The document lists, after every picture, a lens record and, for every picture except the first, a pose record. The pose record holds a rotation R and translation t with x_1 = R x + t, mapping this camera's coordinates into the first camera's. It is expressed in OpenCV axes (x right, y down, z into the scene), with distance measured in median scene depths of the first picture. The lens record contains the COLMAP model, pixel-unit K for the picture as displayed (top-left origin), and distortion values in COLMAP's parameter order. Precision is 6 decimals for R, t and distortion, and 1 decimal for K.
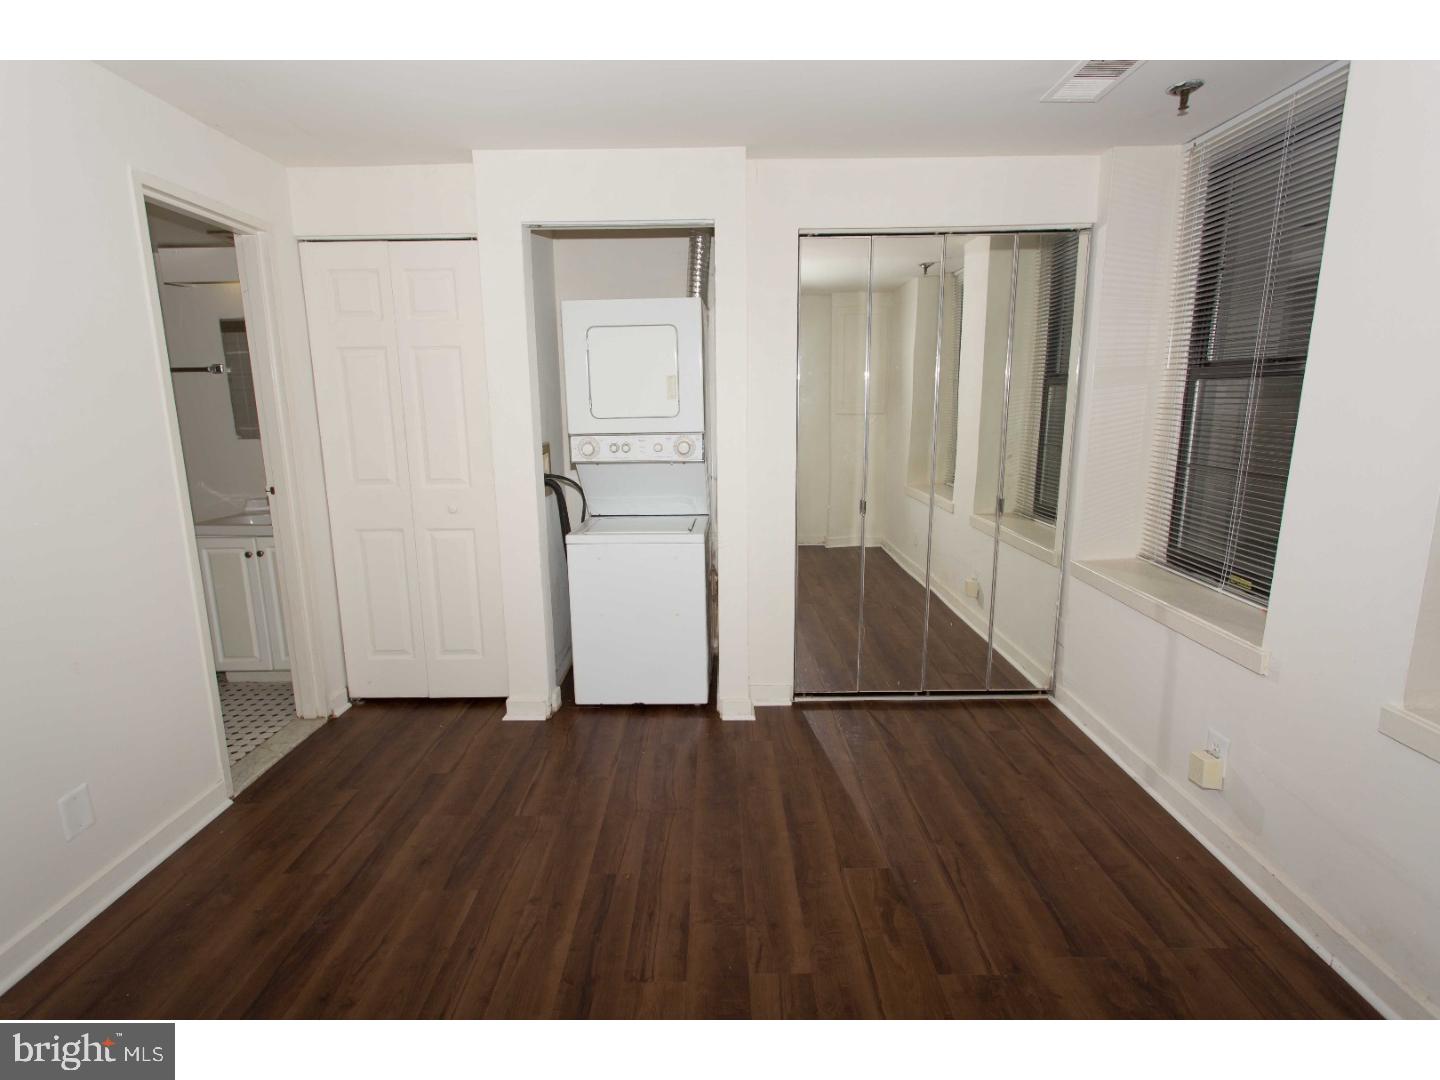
lens RADIAL K [[713.1, 0, 713.1], [0, 713.1, 535.4], [0, 0, 1]] dist [0.001206, -0.000106]
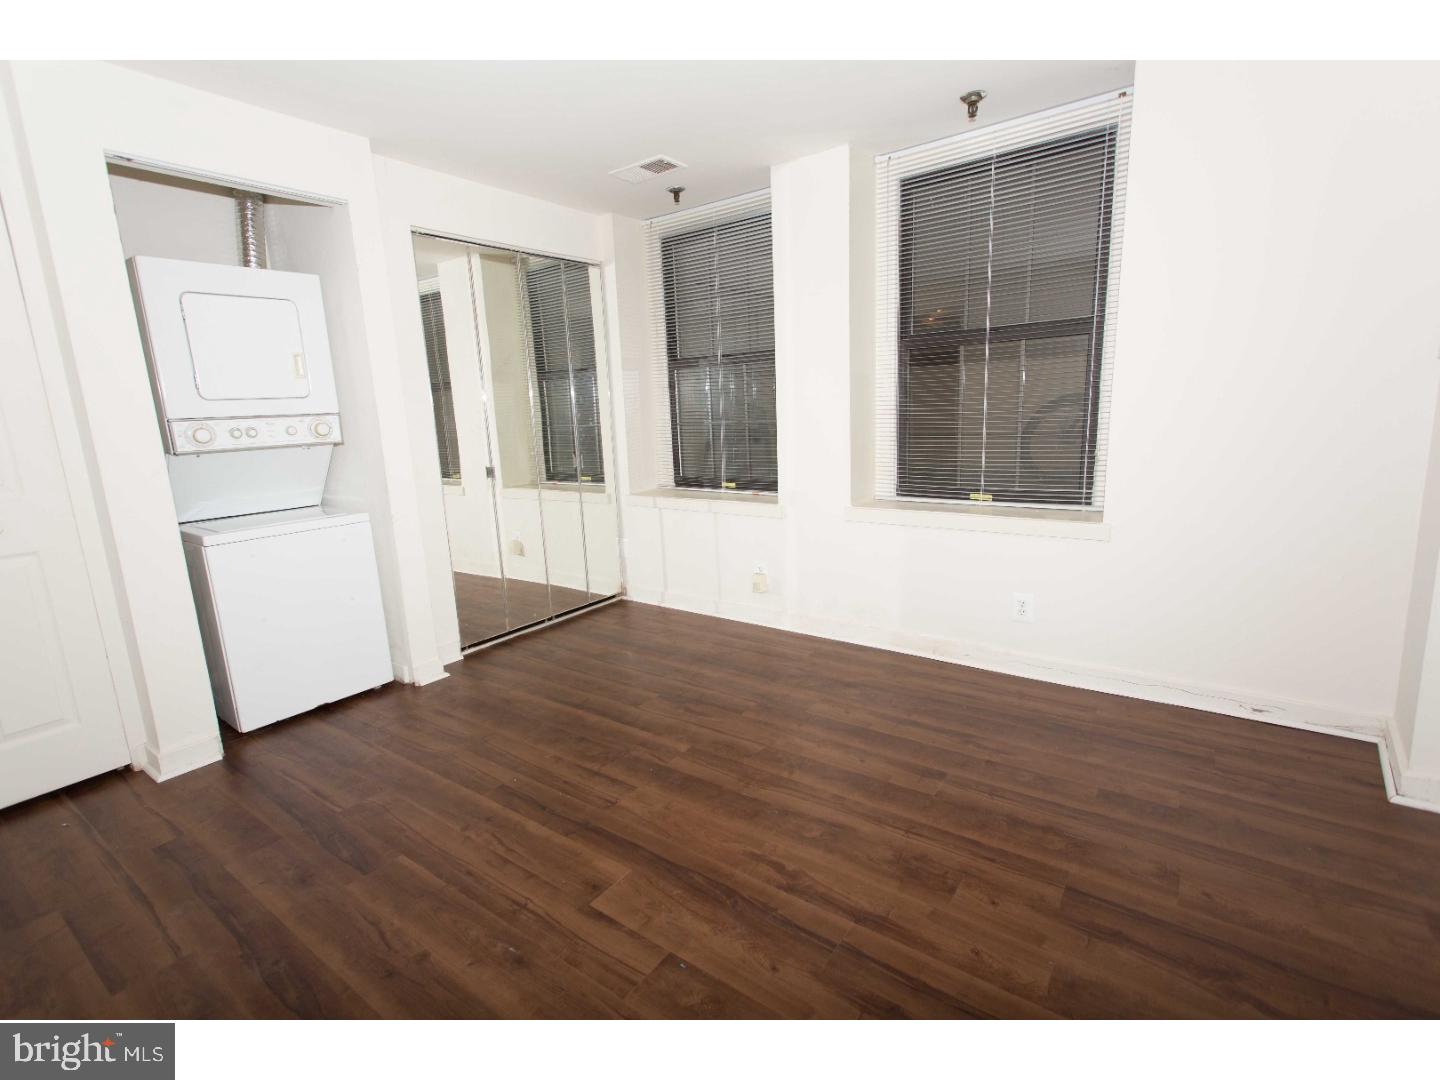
lens RADIAL K [[676.3, 0, 715.7], [0, 676.3, 541.0], [0, 0, 1]] dist [-0.001562, 0.000235]
pose [[0.588053, -0.169906, 0.790775, -0.479783], [0.185891, 0.979906, 0.072307, 0.058813], [-0.787171, 0.104477, 0.607821, 0.037190]]
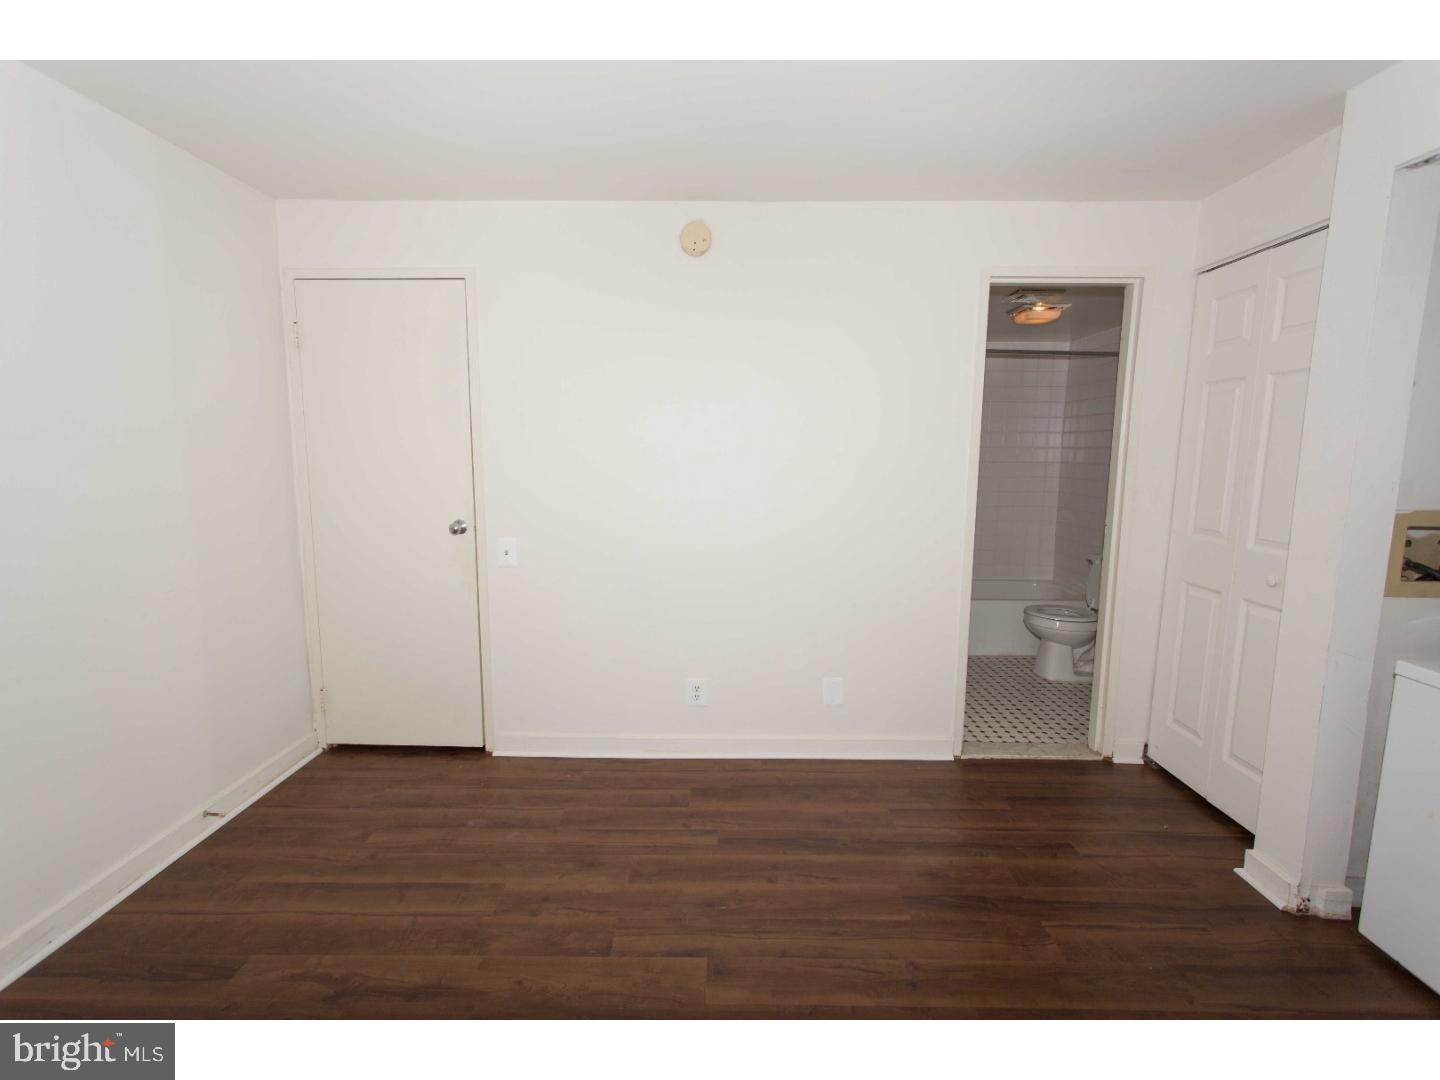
lens RADIAL K [[676.3, 0, 715.7], [0, 676.3, 541.0], [0, 0, 1]] dist [-0.001562, 0.000235]
pose [[-0.004652, 0.151294, -0.988478, 0.349751], [-0.194190, 0.969535, 0.149309, -0.072600], [0.980953, 0.192647, 0.024869, 0.393123]]
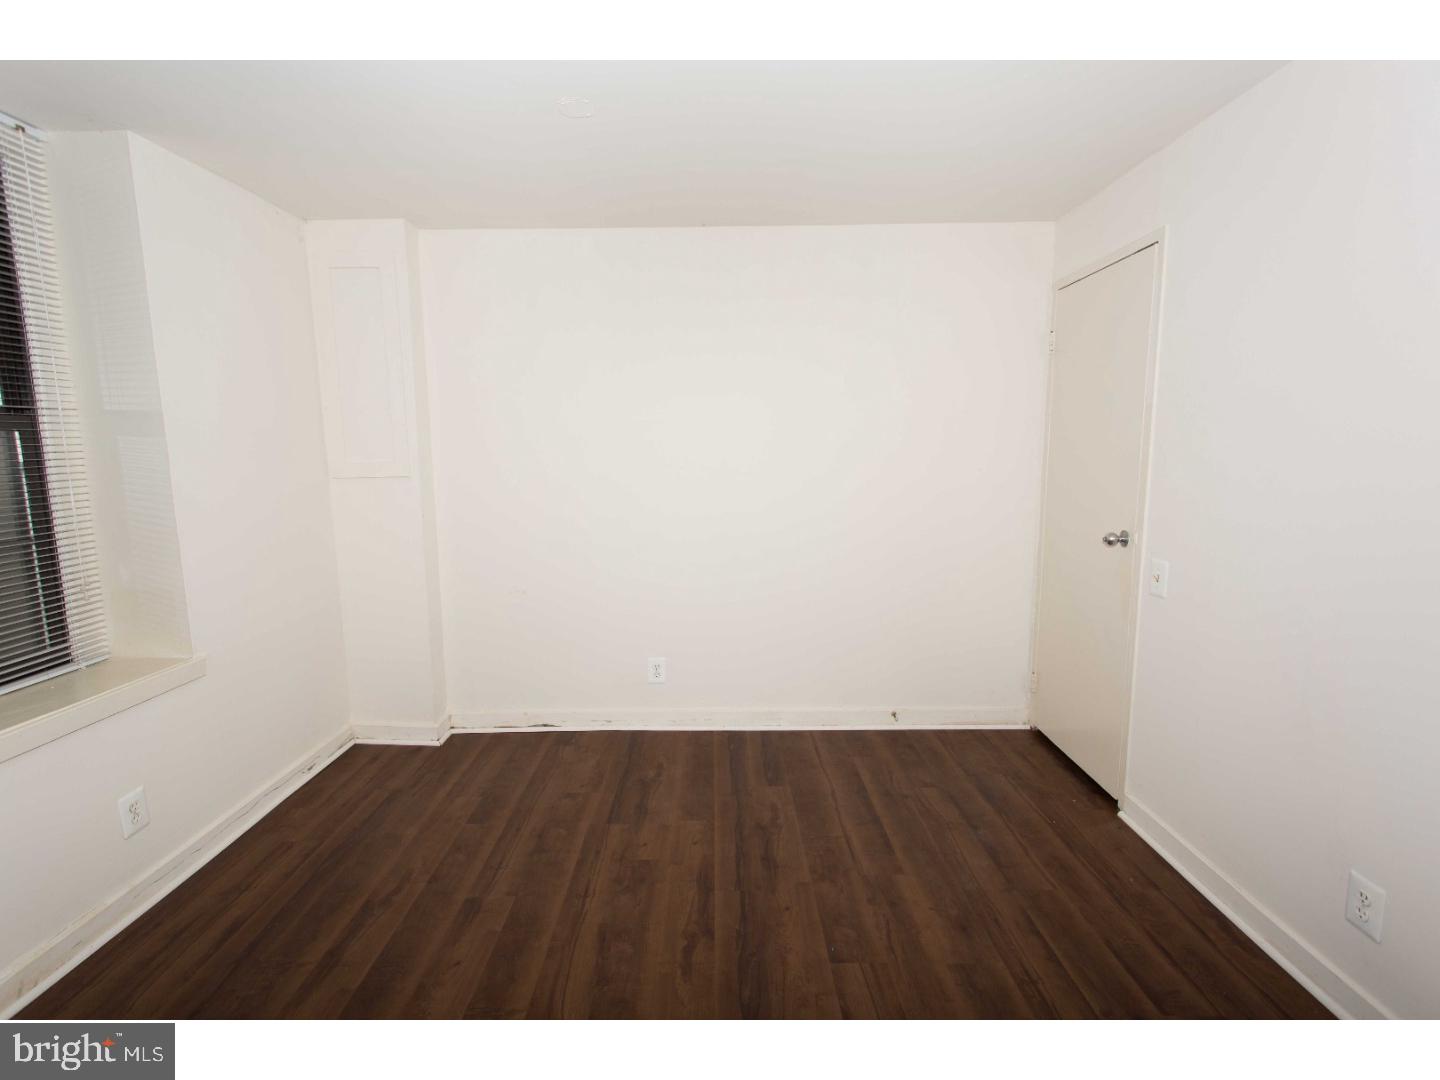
lens RADIAL K [[676.3, 0, 715.7], [0, 676.3, 541.0], [0, 0, 1]] dist [-0.001562, 0.000235]
pose [[-0.999713, 0.023836, -0.002194, -0.077358], [0.021883, 0.947231, 0.319804, -0.146780], [0.009701, 0.319664, -0.947481, 0.813082]]
